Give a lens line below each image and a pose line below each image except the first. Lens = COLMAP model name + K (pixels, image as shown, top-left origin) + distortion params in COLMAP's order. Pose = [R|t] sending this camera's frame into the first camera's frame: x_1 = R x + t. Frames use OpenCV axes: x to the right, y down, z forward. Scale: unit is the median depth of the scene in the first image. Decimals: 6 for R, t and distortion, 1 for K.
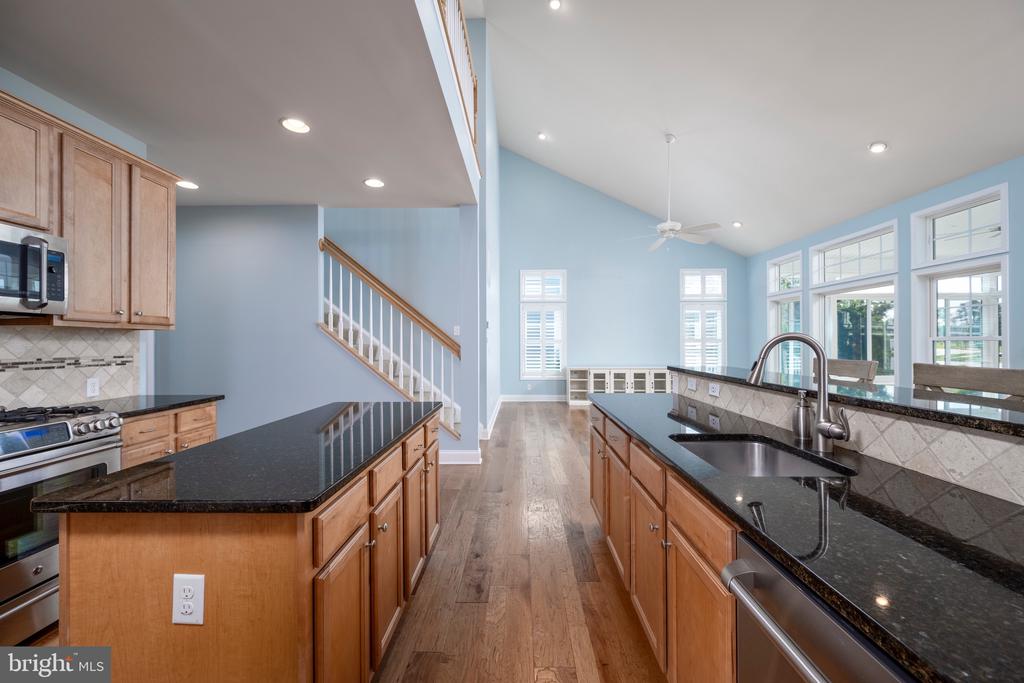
lens RADIAL K [[411.5, 0, 512.0], [0, 411.5, 341.5], [0, 0, 1]] dist [-0.001220, -0.000068]
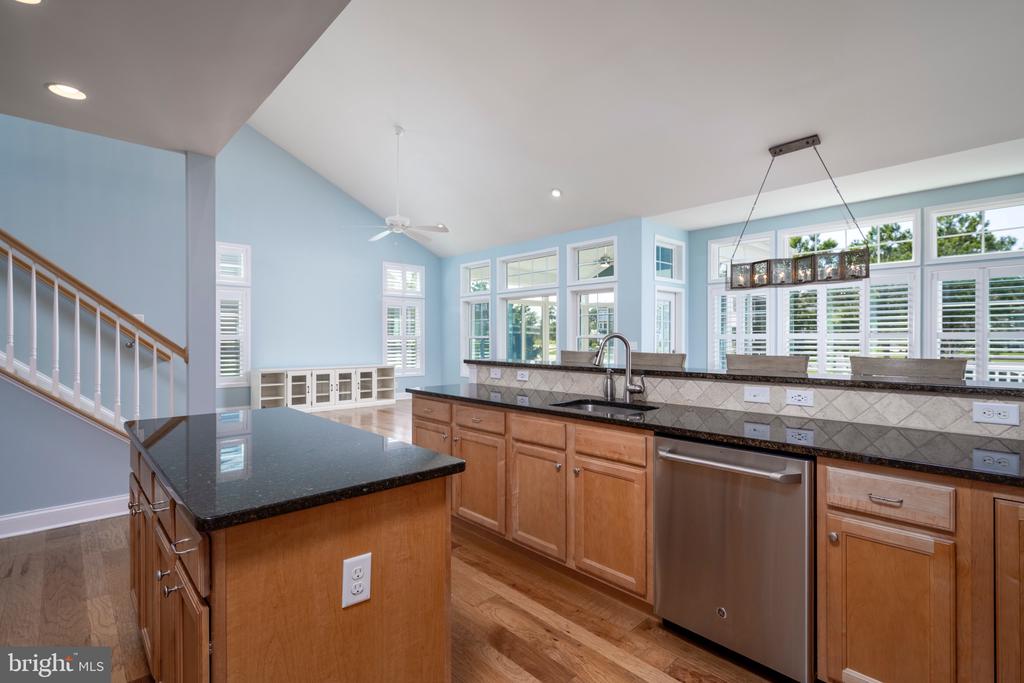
lens RADIAL K [[496.2, 0, 513.8], [0, 496.2, 338.2], [0, 0, 1]] dist [-0.002449, -0.000191]
pose [[0.711217, 0.004443, 0.702959, -0.496908], [-0.004755, 0.999988, -0.001509, 0.001719], [-0.702957, -0.002270, 0.711229, -0.067715]]
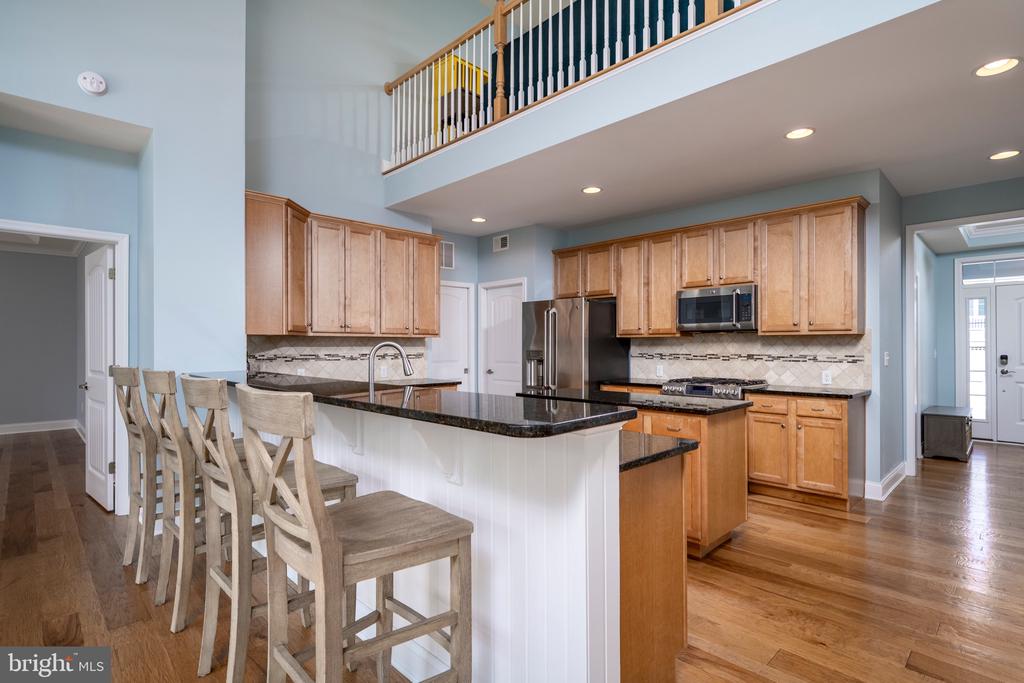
lens RADIAL K [[500.2, 0, 512.0], [0, 500.2, 341.5], [0, 0, 1]] dist [-0.021425, -0.000015]
pose [[-0.694656, 0.000849, -0.719342, 0.800060], [0.005236, 0.999979, -0.003876, -0.006646], [0.719323, -0.006459, -0.694645, 1.244726]]
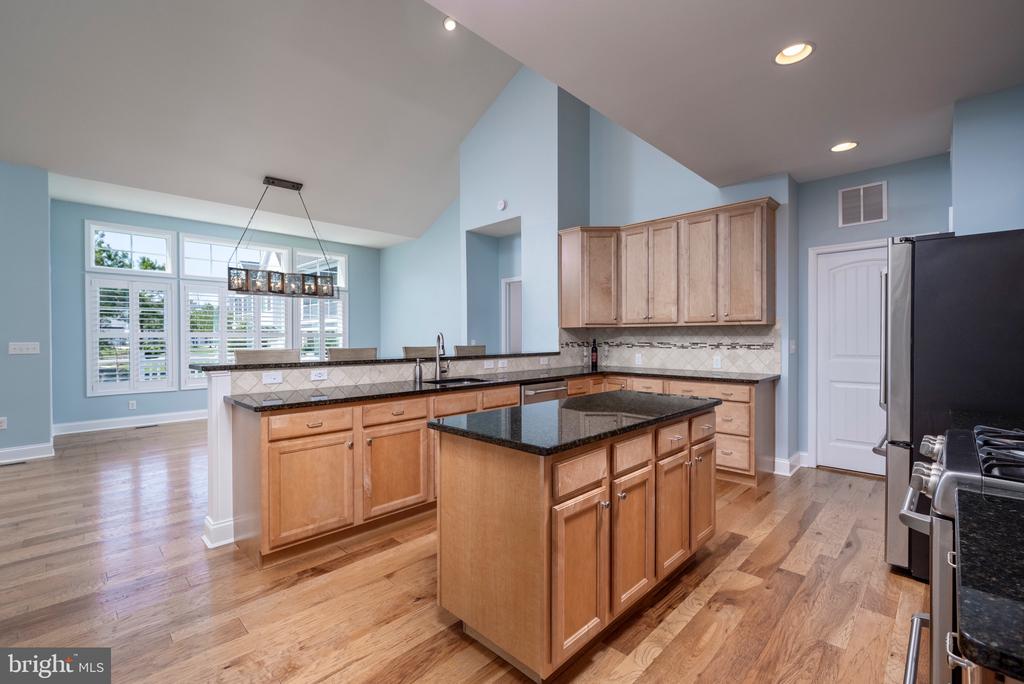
lens RADIAL K [[455.0, 0, 515.6], [0, 455.0, 343.8], [0, 0, 1]] dist [0.001417, -0.000157]
pose [[-0.723721, -0.002093, 0.690090, -0.706213], [0.006249, 0.999935, 0.009587, 0.011318], [-0.690065, 0.011250, -0.723660, 1.264001]]
